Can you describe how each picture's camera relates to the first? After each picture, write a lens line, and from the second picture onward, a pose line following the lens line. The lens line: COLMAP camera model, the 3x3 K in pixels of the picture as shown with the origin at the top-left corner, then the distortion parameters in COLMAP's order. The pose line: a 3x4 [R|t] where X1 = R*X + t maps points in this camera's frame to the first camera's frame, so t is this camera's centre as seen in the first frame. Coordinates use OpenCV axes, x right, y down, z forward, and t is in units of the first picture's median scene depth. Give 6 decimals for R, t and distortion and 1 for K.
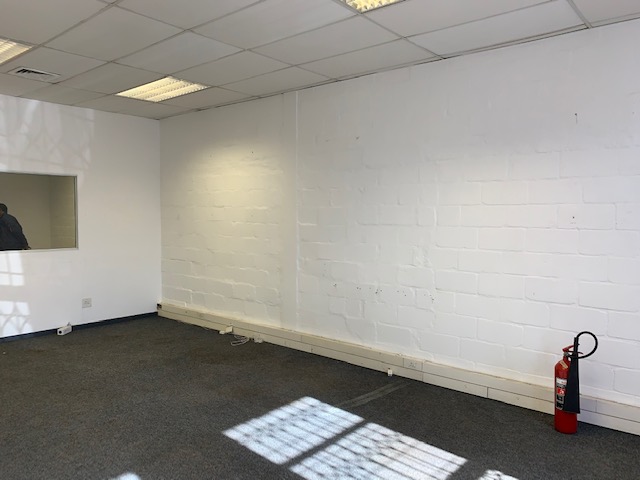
lens RADIAL K [[485.9, 0, 327.5], [0, 485.9, 239.0], [0, 0, 1]] dist [0.034154, -0.034747]
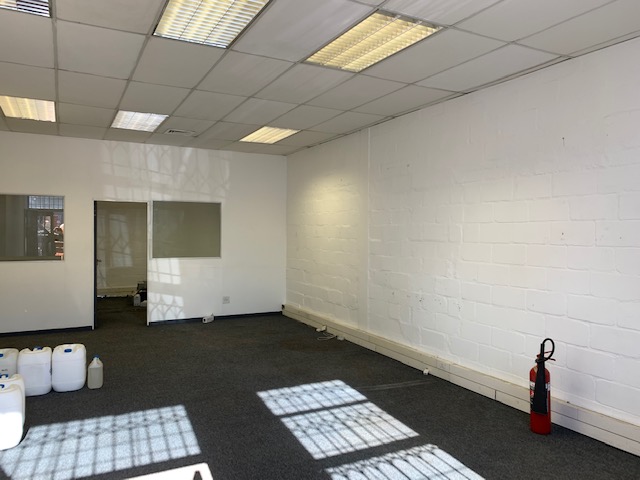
lens RADIAL K [[485.9, 0, 336.7], [0, 485.9, 241.0], [0, 0, 1]] dist [0.034154, -0.034747]
pose [[0.931636, 0.007783, -0.363309, 0.396582], [-0.020528, 0.999301, -0.031232, 0.013337], [0.362812, 0.036555, 0.931145, -0.155920]]
